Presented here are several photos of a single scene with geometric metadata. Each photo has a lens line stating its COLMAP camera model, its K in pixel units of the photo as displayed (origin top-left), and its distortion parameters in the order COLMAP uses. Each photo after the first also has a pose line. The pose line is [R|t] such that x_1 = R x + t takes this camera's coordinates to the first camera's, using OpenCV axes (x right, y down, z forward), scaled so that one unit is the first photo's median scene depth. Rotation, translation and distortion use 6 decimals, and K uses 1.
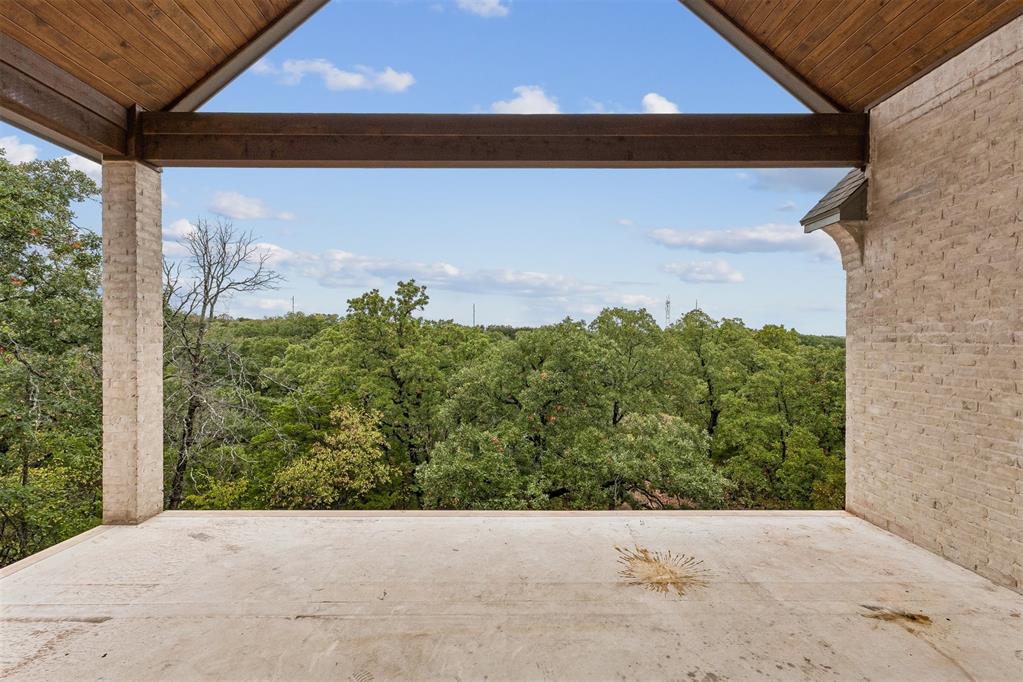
lens RADIAL K [[430.6, 0, 503.6], [0, 430.6, 339.3], [0, 0, 1]] dist [0.003453, 0.000827]
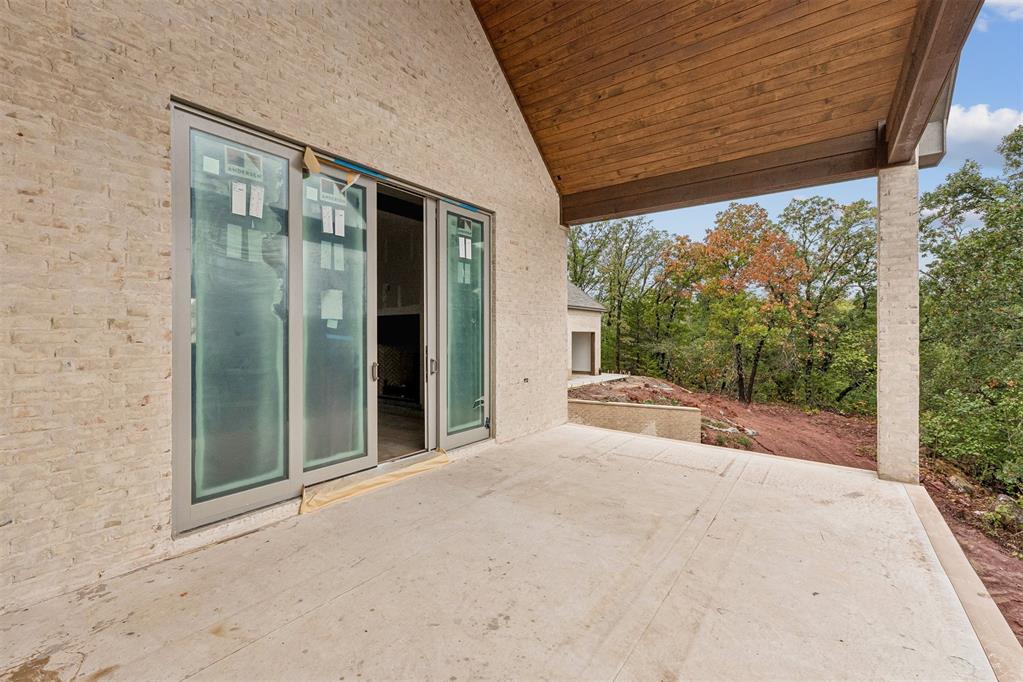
lens RADIAL K [[430.6, 0, 505.0], [0, 430.6, 334.7], [0, 0, 1]] dist [0.003453, 0.000827]
pose [[-0.599234, 0.001352, -0.800573, 0.795088], [0.000625, 0.999999, 0.001221, 0.038716], [0.800574, 0.000231, -0.599234, 1.003531]]
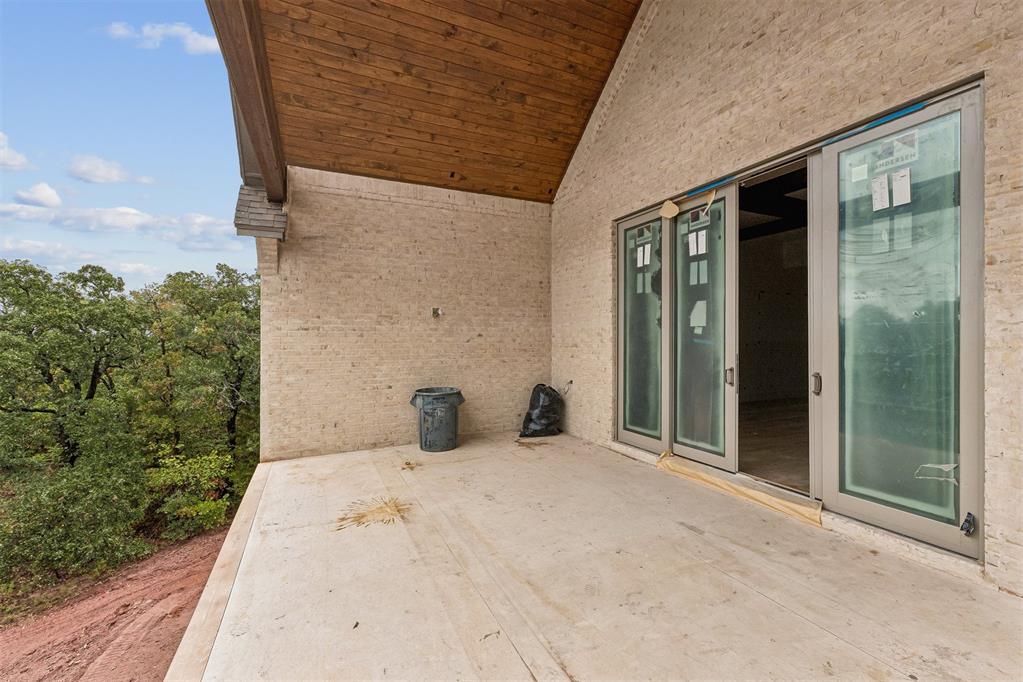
lens RADIAL K [[430.6, 0, 513.9], [0, 430.6, 338.6], [0, 0, 1]] dist [0.003453, 0.000827]
pose [[-0.427374, 0.001576, 0.904073, -0.820239], [0.000398, 0.999999, -0.001555, 0.039358], [-0.904075, -0.000304, -0.427375, 1.050871]]
